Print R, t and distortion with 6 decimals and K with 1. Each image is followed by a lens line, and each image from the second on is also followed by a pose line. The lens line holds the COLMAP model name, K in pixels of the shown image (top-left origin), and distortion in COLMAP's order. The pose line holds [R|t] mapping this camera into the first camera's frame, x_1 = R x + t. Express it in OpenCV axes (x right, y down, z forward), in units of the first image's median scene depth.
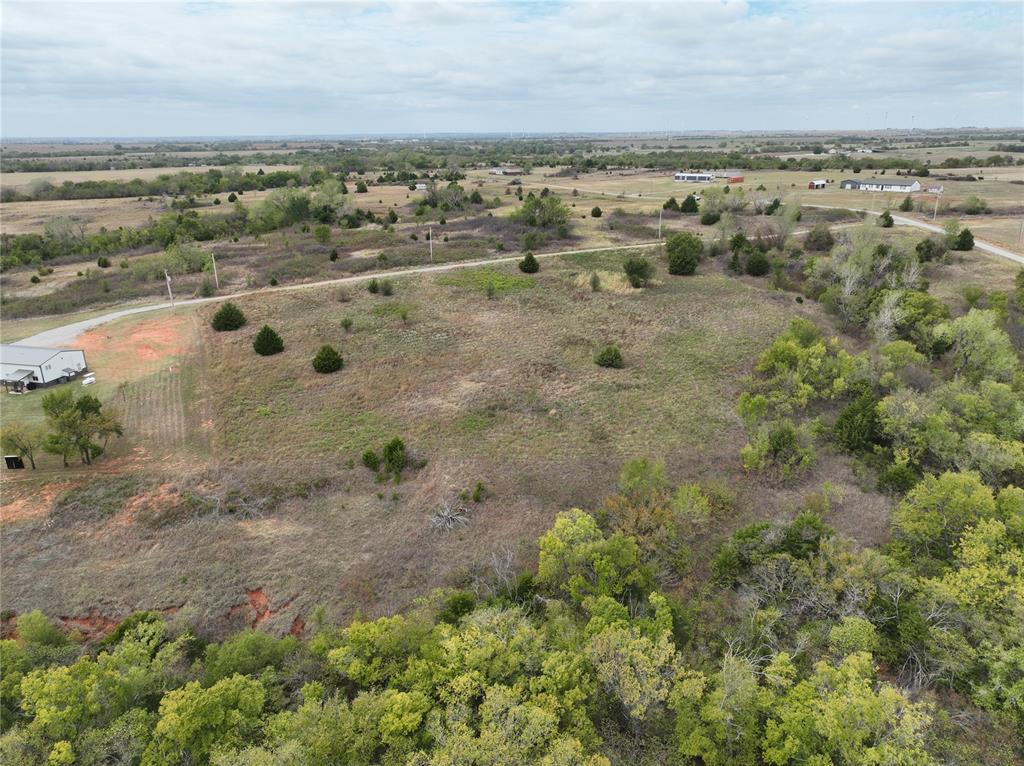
lens RADIAL K [[721.6, 0, 511.8], [0, 721.6, 384.2], [0, 0, 1]] dist [-0.002817, 0.021586]
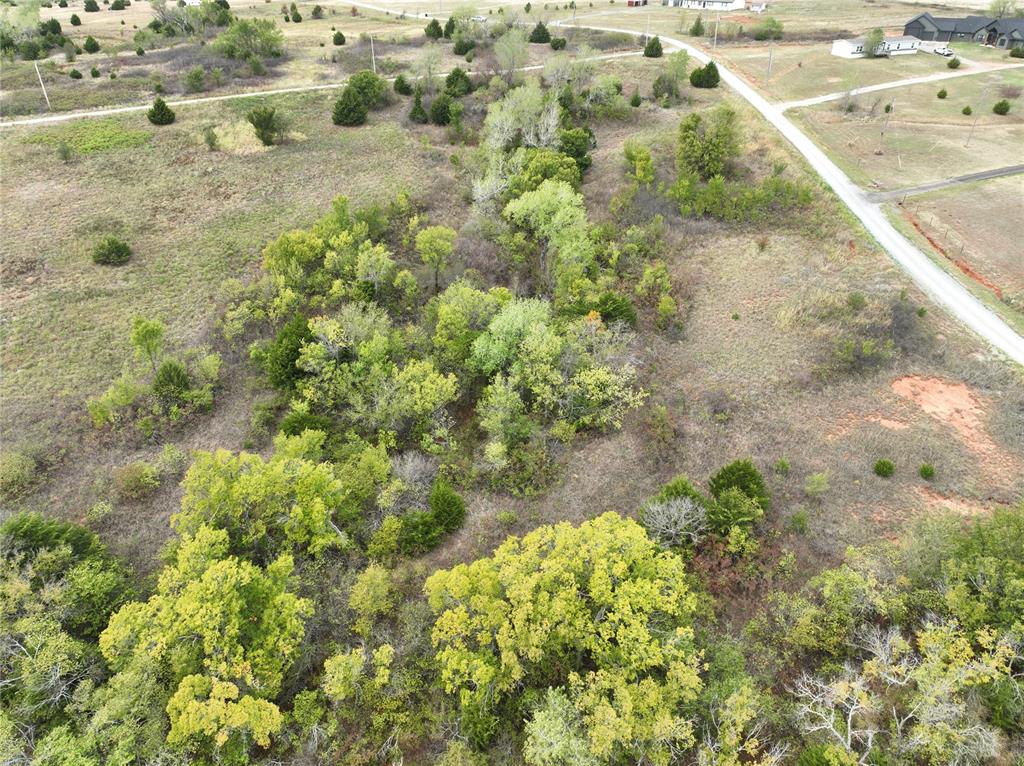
lens RADIAL K [[719.6, 0, 512.5], [0, 719.6, 385.8], [0, 0, 1]] dist [-0.000745, 0.018521]
pose [[0.996015, -0.043271, 0.077983, 0.320159], [0.024702, 0.974051, 0.224977, -0.038063], [-0.085695, -0.222154, 0.971238, 0.102939]]
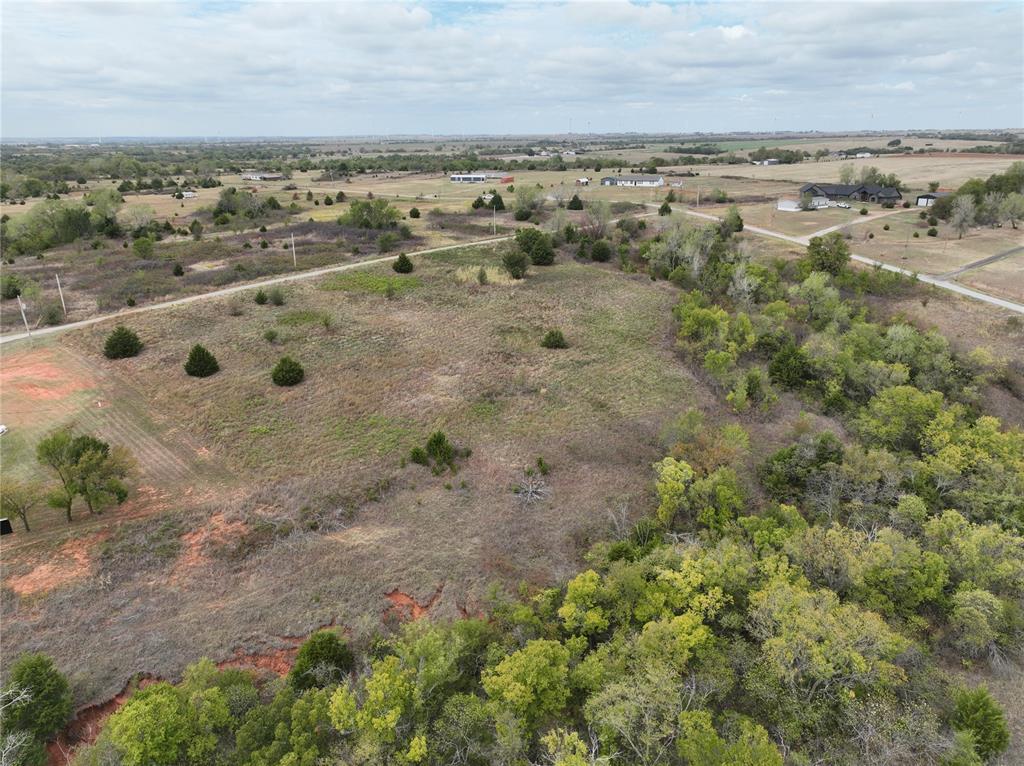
lens RADIAL K [[721.6, 0, 511.8], [0, 721.6, 384.2], [0, 0, 1]] dist [-0.002817, 0.021586]
pose [[0.926257, -0.123813, 0.355974, -0.202564], [0.125644, 0.991911, 0.018070, 0.001406], [-0.355332, 0.027989, 0.934321, 0.002220]]
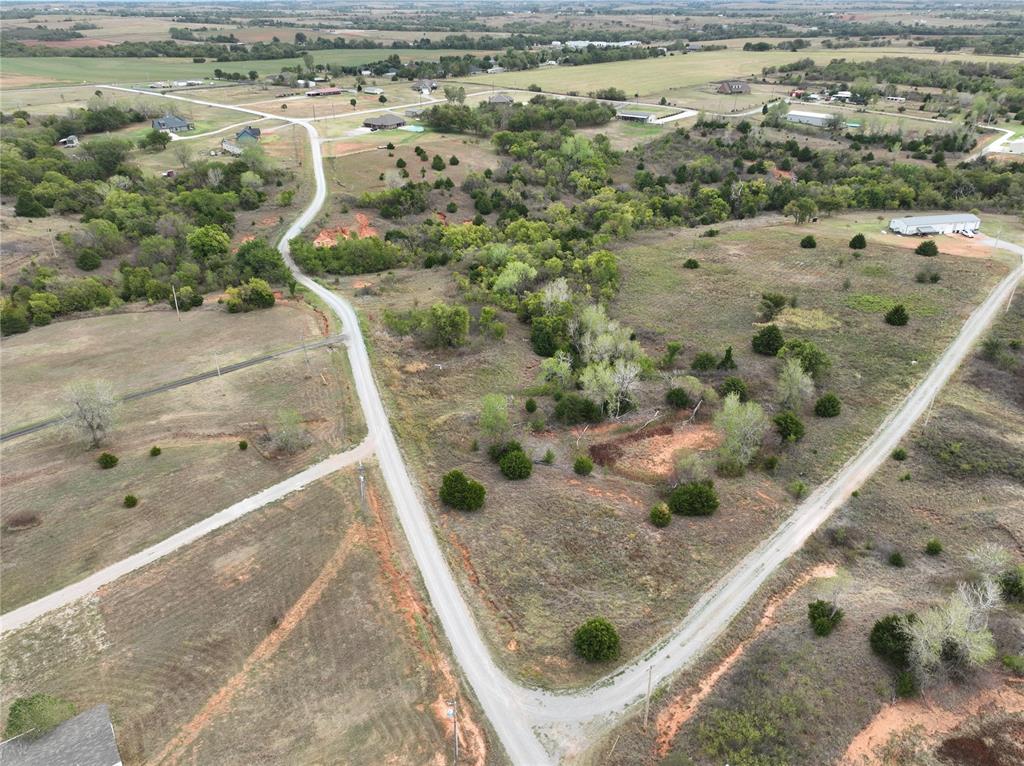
lens RADIAL K [[721.6, 0, 511.8], [0, 721.6, 384.2], [0, 0, 1]] dist [-0.002817, 0.021586]
pose [[-0.913977, 0.206970, -0.349013, 0.797477], [-0.118466, 0.686549, 0.717368, -0.689869], [0.388088, 0.697004, -0.602970, 1.356478]]
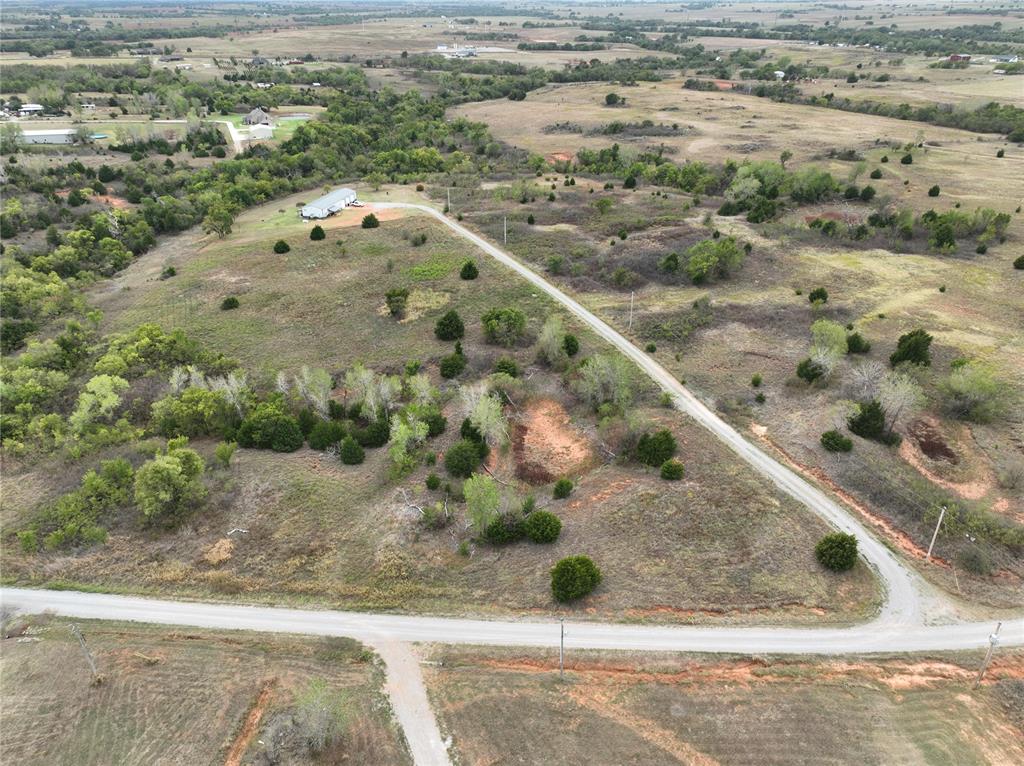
lens RADIAL K [[721.6, 0, 511.8], [0, 721.6, 384.2], [0, 0, 1]] dist [-0.002817, 0.021586]
pose [[-0.026750, 0.487596, -0.872659, 1.017472], [-0.323023, 0.821922, 0.469148, -0.533686], [0.946013, 0.294439, 0.135519, 0.902879]]
